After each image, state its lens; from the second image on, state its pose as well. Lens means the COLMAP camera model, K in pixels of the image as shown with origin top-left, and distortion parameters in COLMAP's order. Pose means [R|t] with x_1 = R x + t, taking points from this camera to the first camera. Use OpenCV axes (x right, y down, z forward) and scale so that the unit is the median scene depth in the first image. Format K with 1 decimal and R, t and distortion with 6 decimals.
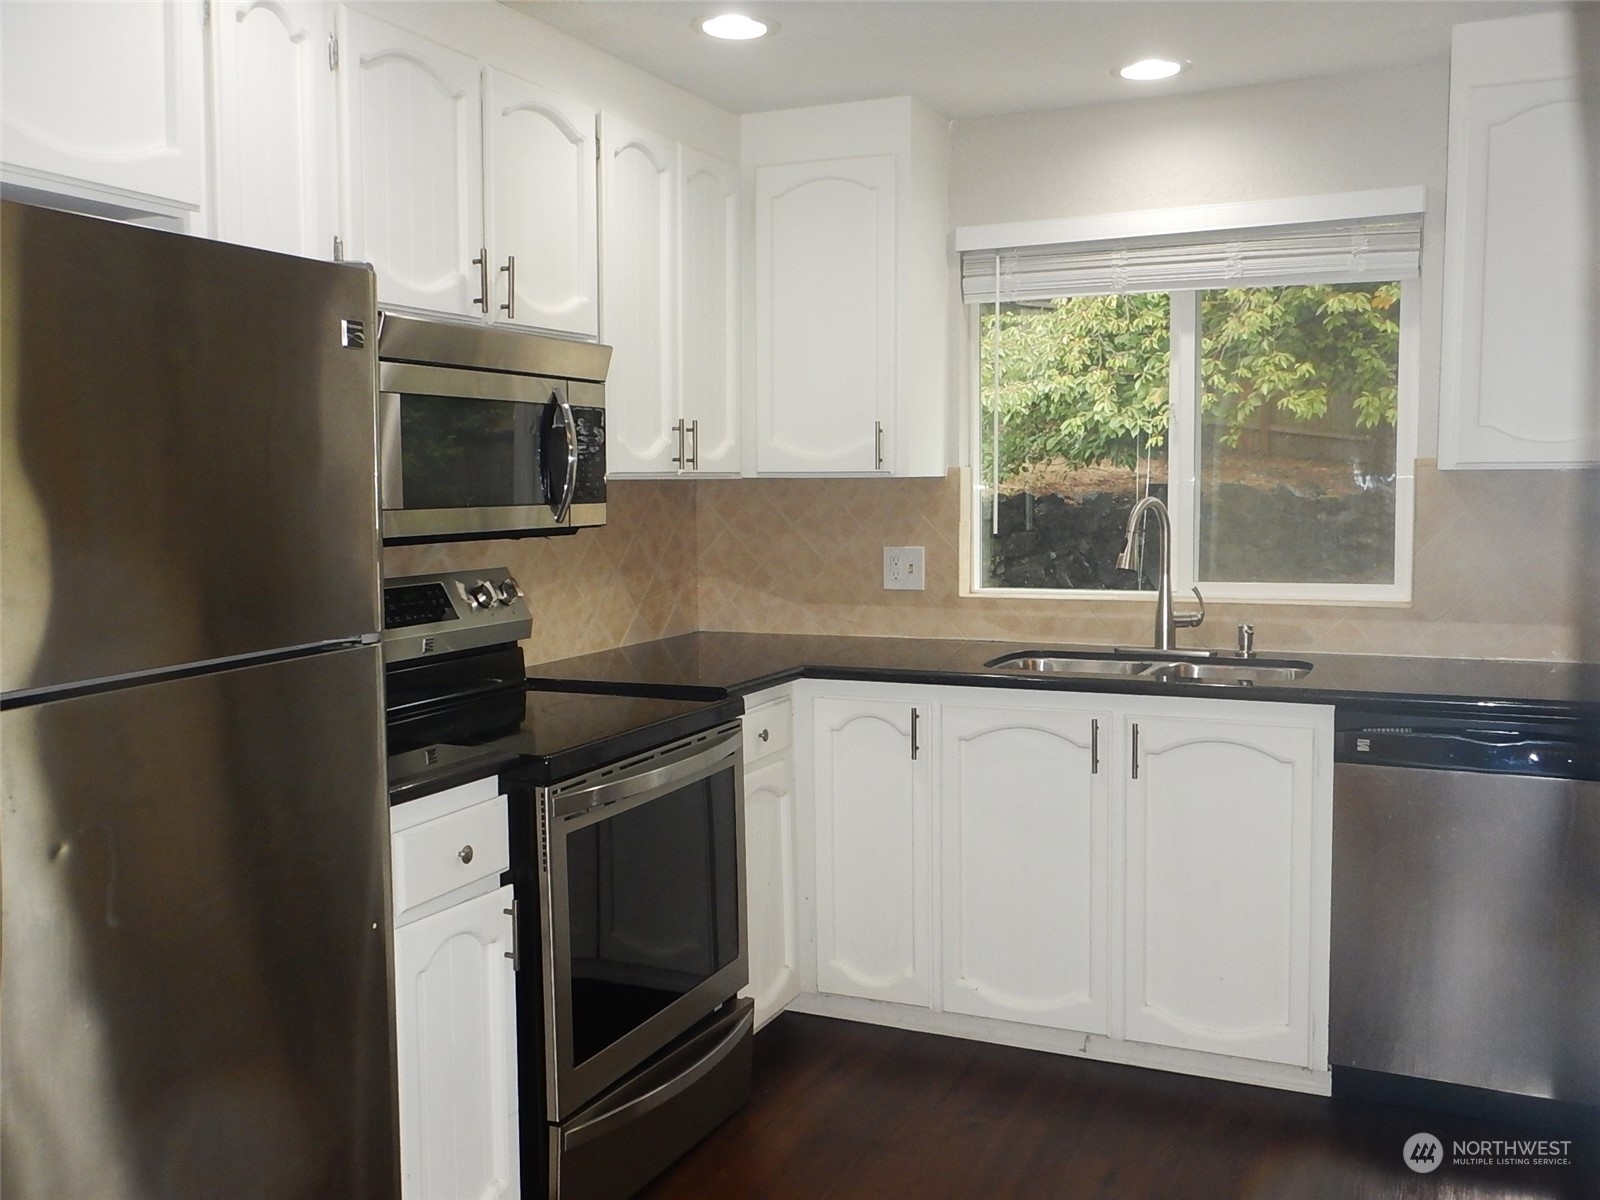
lens RADIAL K [[1478.5, 0, 800.0], [0, 1478.5, 600.0], [0, 0, 1]] dist [0.028580, -0.004098]
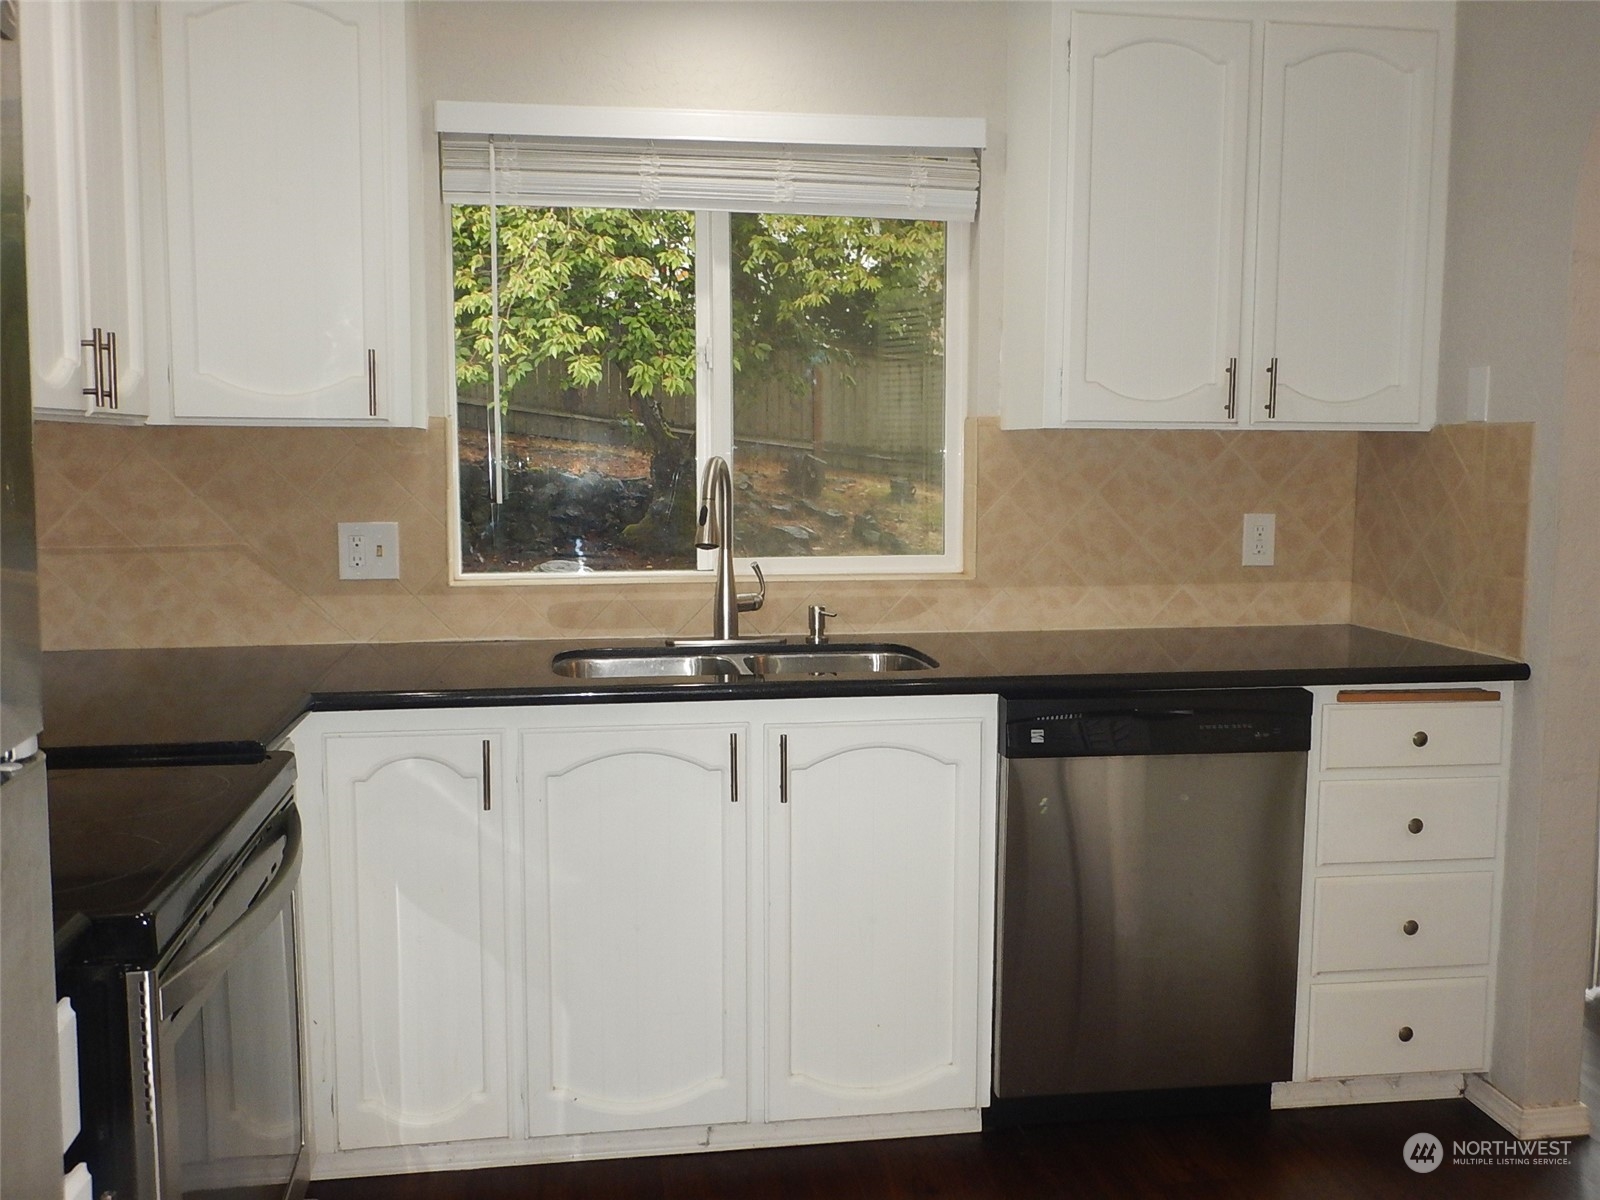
lens RADIAL K [[1478.5, 0, 800.0], [0, 1478.5, 600.0], [0, 0, 1]] dist [0.028580, -0.004098]
pose [[0.834474, -0.045245, 0.549187, -0.173005], [0.035873, 0.998970, 0.027793, -0.010220], [-0.549878, -0.003492, 0.835237, 0.267766]]
